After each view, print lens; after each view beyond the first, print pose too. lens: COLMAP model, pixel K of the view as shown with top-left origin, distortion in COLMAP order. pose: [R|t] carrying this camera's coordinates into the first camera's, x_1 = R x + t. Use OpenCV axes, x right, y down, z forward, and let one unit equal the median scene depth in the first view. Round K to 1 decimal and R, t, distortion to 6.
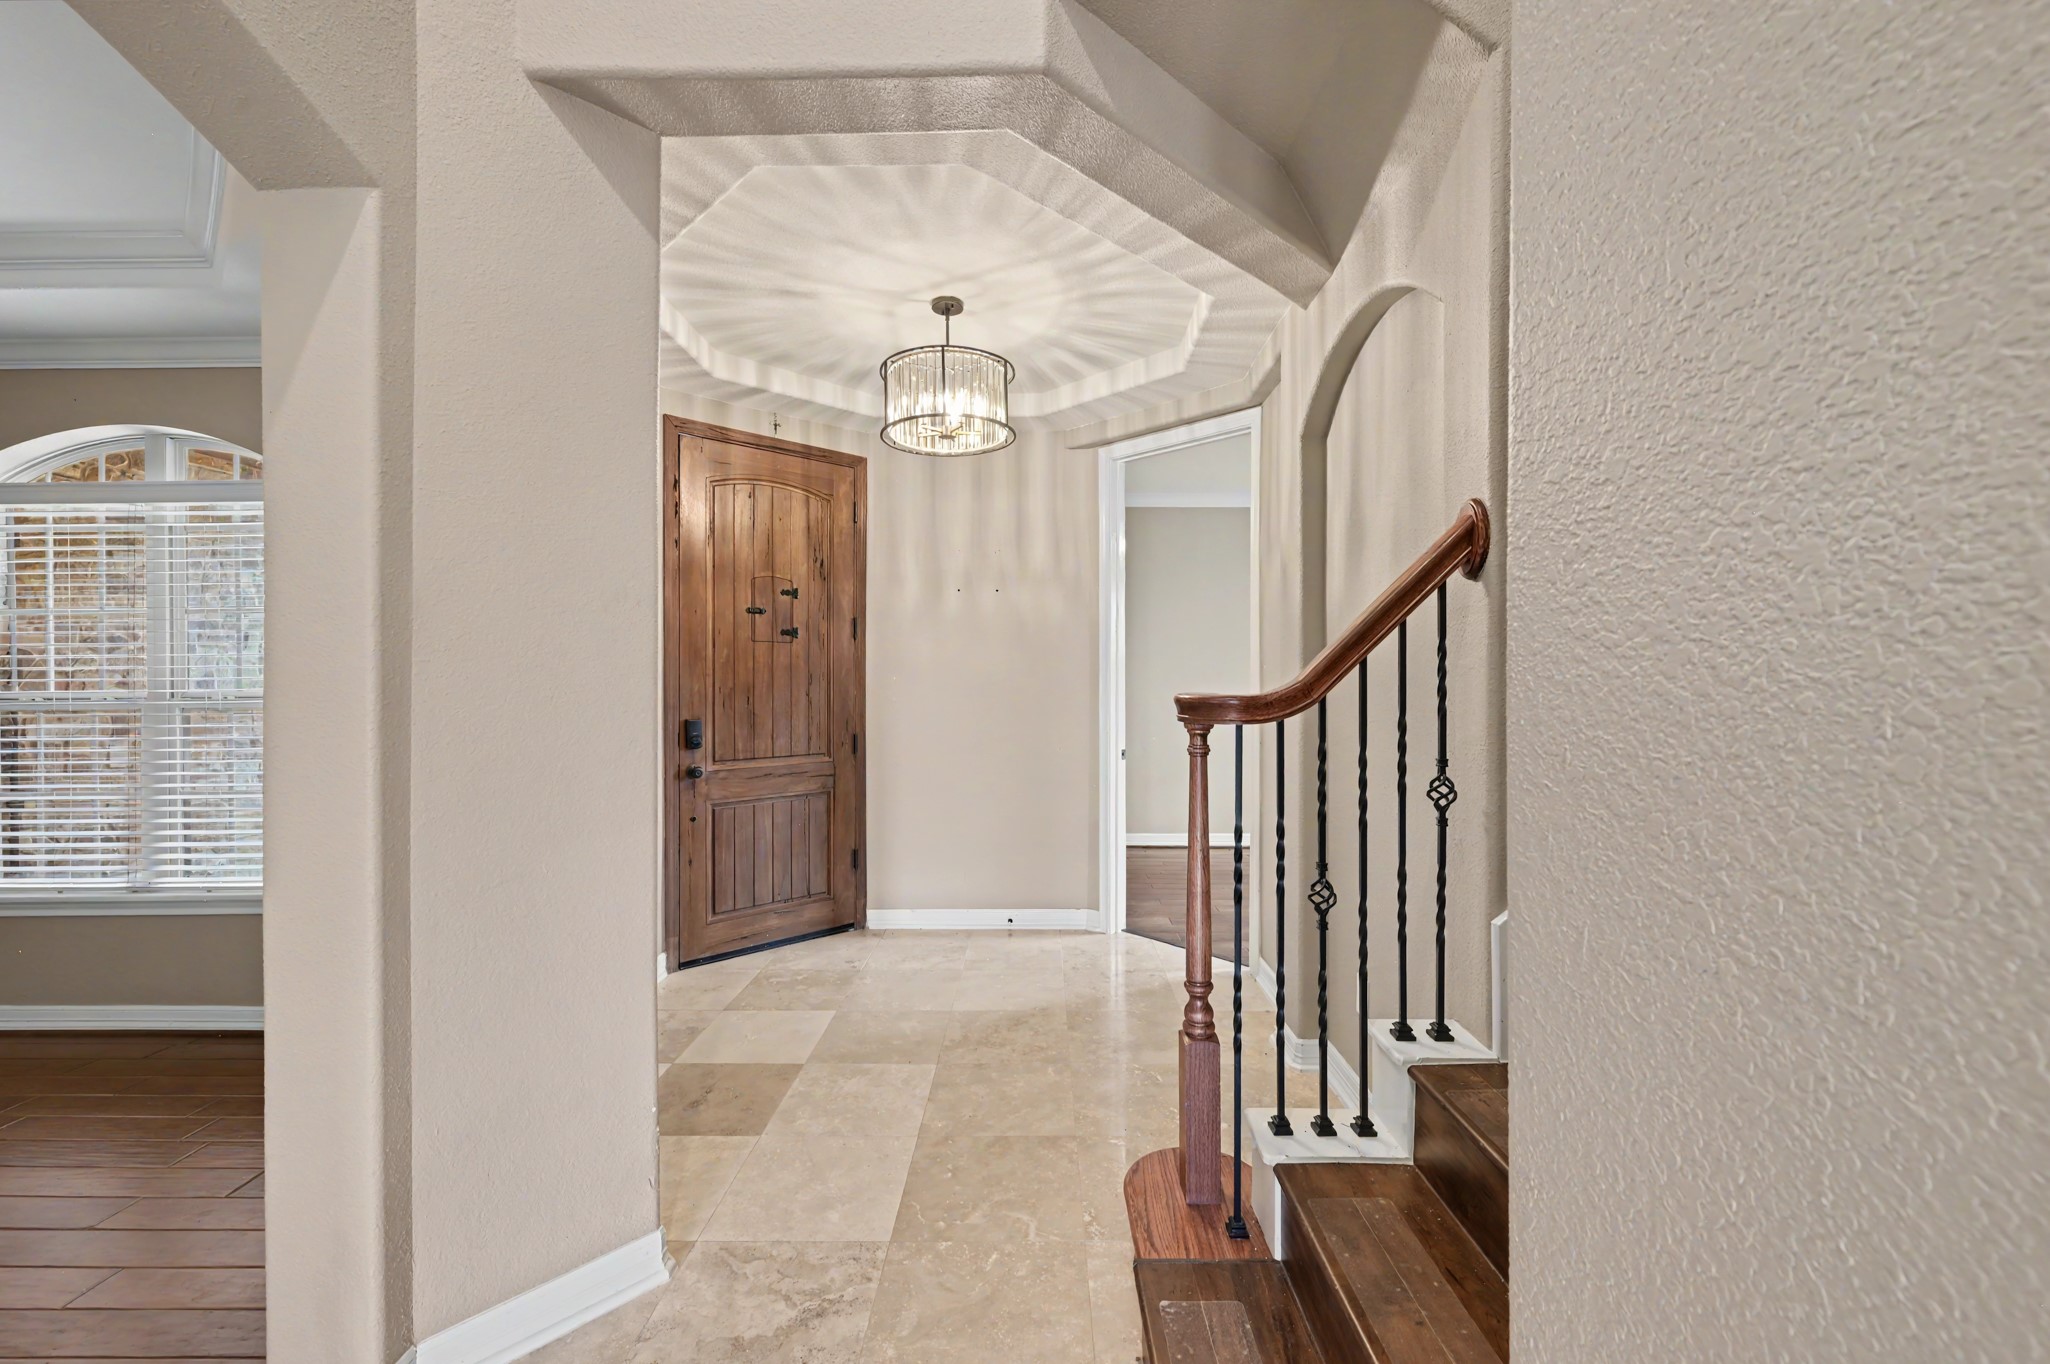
lens RADIAL K [[849.1, 0, 1027.4], [0, 849.1, 687.3], [0, 0, 1]] dist [-0.000943, -0.000262]
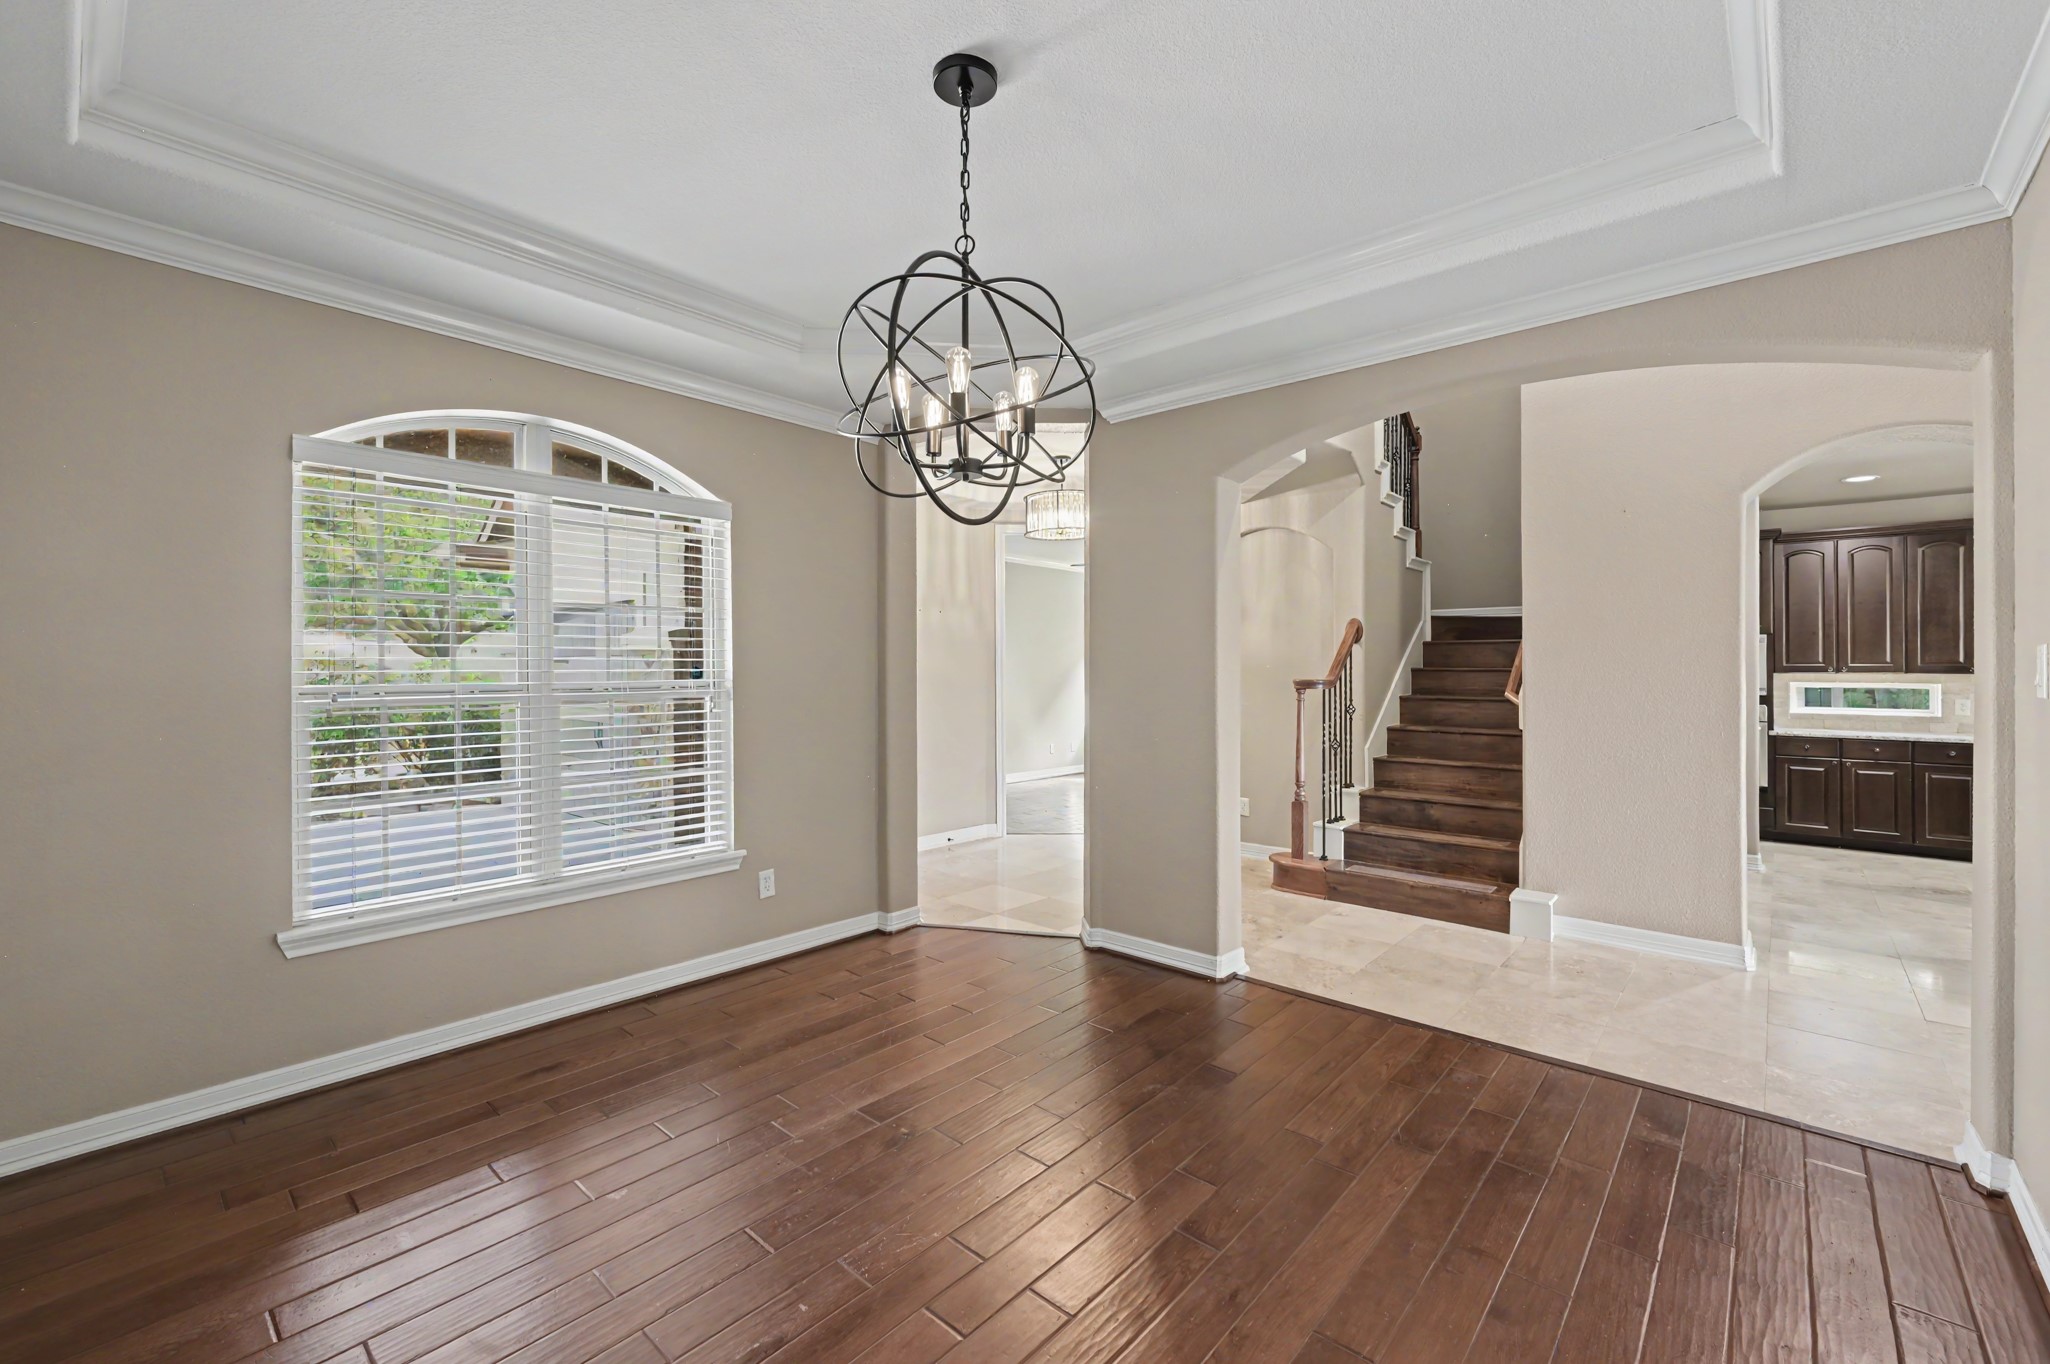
lens RADIAL K [[849.1, 0, 1027.4], [0, 849.1, 687.3], [0, 0, 1]] dist [-0.000943, -0.000262]
pose [[0.653177, -0.009314, 0.757148, -1.432701], [0.009032, 0.999949, 0.004509, 0.009139], [-0.757151, 0.003894, 0.653228, -0.084097]]
